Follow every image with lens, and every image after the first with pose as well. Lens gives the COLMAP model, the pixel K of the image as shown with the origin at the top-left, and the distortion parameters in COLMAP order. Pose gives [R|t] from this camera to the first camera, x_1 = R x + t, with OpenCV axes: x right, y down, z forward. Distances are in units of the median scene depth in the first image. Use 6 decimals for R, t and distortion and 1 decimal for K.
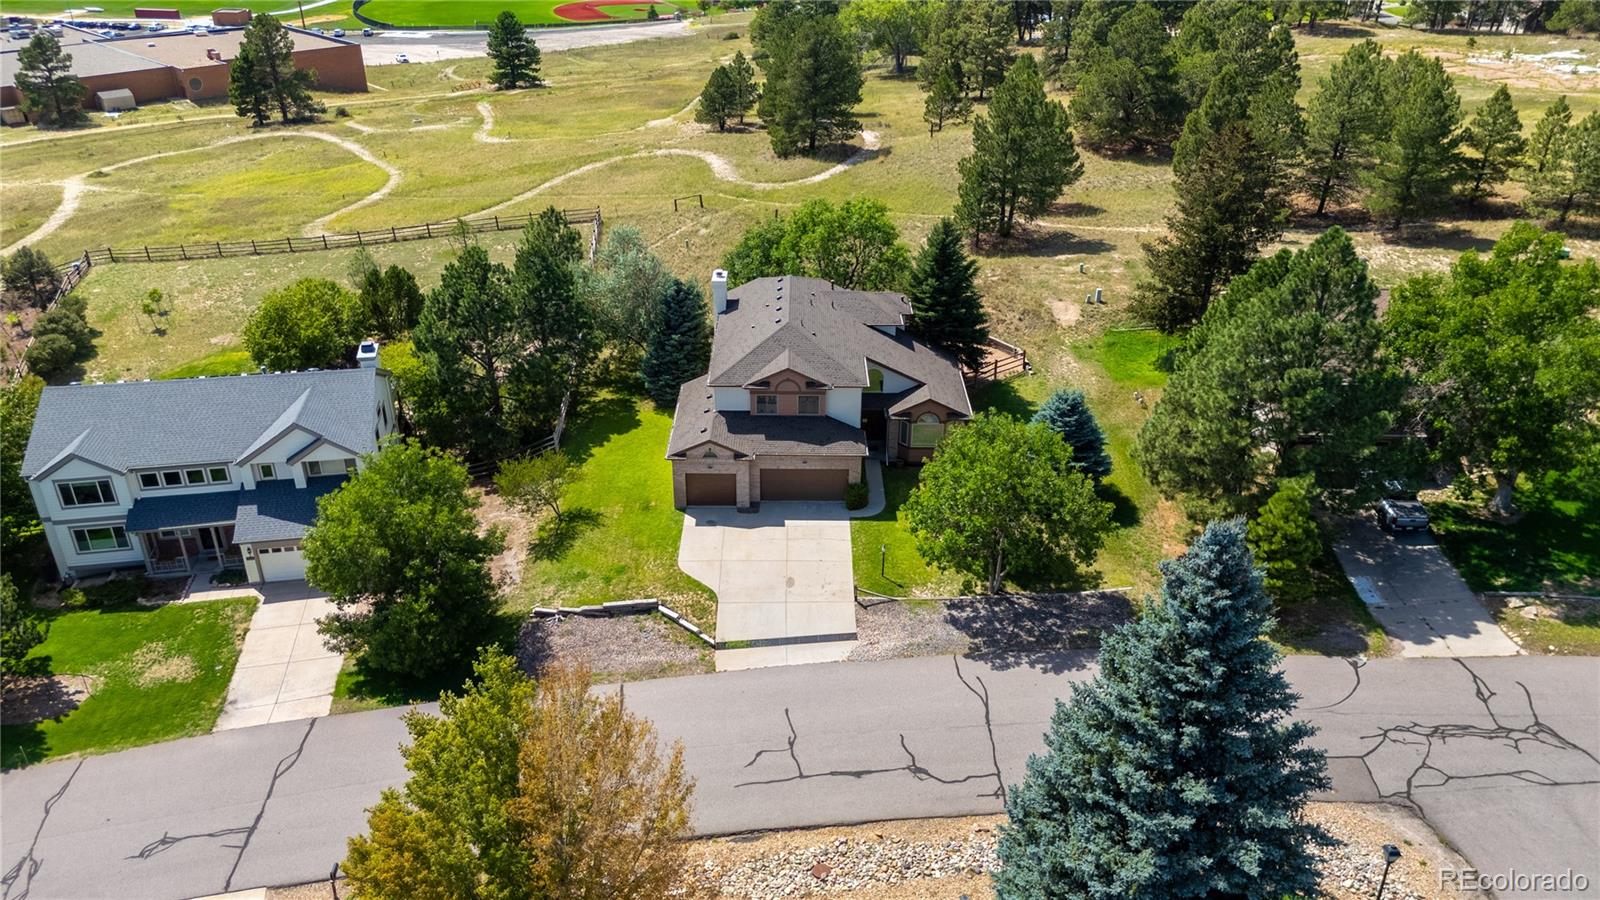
lens RADIAL K [[1184.6, 0, 796.8], [0, 1184.6, 445.8], [0, 0, 1]] dist [0.075108, -0.045292]
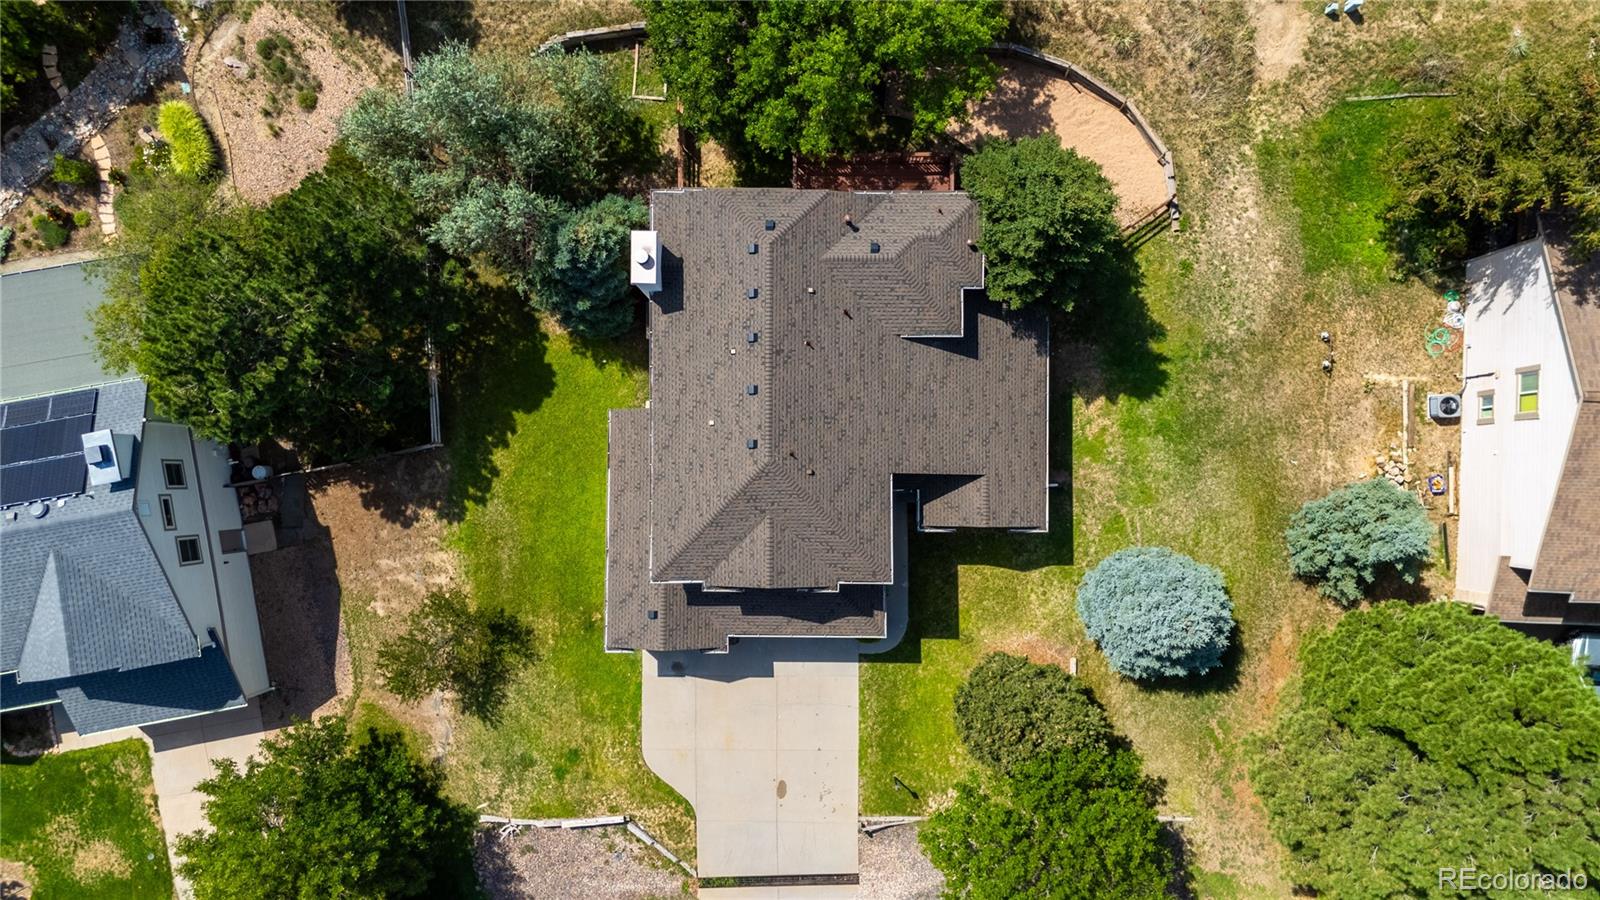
lens RADIAL K [[1184.6, 0, 807.2], [0, 1184.6, 457.4], [0, 0, 1]] dist [0.075108, -0.045292]
pose [[0.999859, 0.000601, -0.016790, 0.024047], [0.014426, 0.481487, 0.876334, -0.663707], [0.008611, -0.876453, 0.481411, 0.736447]]
